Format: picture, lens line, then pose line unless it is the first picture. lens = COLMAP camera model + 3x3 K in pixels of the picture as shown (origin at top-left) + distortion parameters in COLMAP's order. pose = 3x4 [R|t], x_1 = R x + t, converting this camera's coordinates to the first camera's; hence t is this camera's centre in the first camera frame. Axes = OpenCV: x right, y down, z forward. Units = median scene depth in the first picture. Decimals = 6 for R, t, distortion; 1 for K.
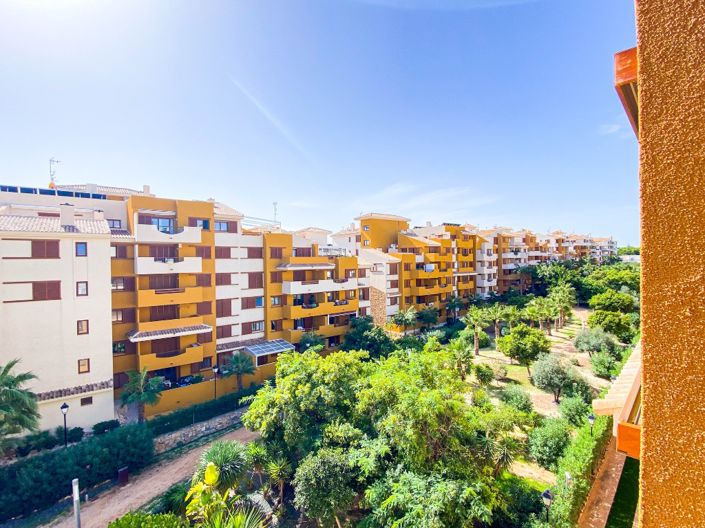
lens RADIAL K [[337.5, 0, 353.6], [0, 337.5, 259.0], [0, 0, 1]] dist [-0.004328, -0.002126]
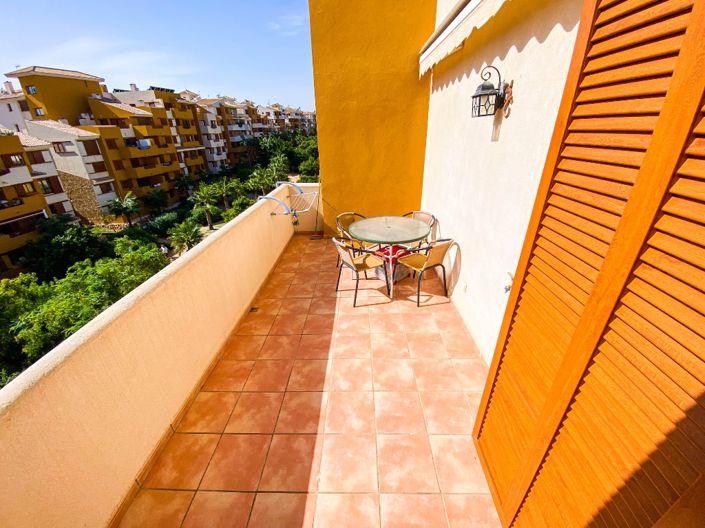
lens RADIAL K [[283.8, 0, 358.8], [0, 283.8, 267.7], [0, 0, 1]] dist [-0.010571, -0.007587]
pose [[0.712702, -0.305024, 0.631678, 0.098555], [-0.003056, 0.899151, 0.437628, -0.007821], [-0.701460, -0.313829, 0.639894, 0.044429]]
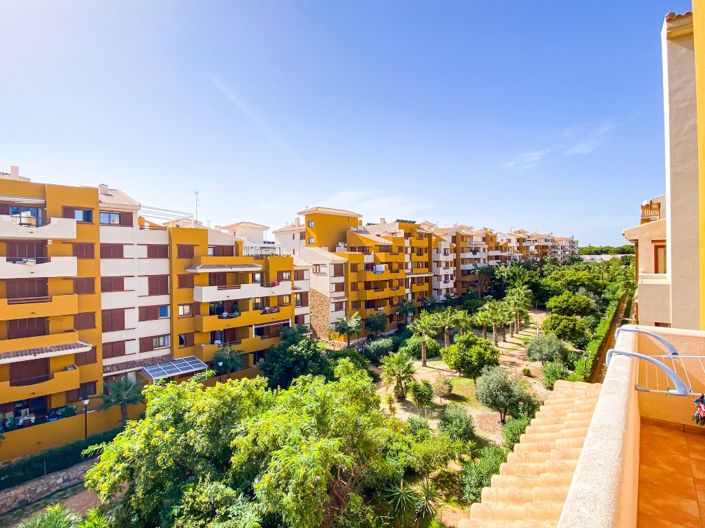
lens RADIAL K [[359.4, 0, 352.6], [0, 359.4, 265.1], [0, 0, 1]] dist [0.016624, -0.020118]
pose [[0.994636, -0.000555, 0.103437, 0.085773], [-0.001379, 0.999826, 0.018626, -0.002419], [-0.103429, -0.018669, 0.994462, 0.081730]]
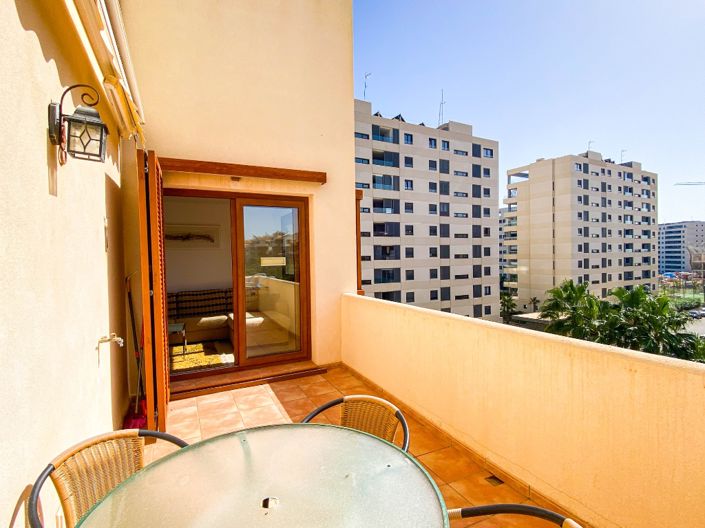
lens RADIAL K [[359.4, 0, 359.3], [0, 359.4, 261.3], [0, 0, 1]] dist [0.016624, -0.020118]
pose [[-0.314638, 0.033437, -0.948623, 0.176700], [0.030455, 0.999220, 0.025119, 0.000029], [0.948723, -0.020987, -0.315411, 0.104844]]
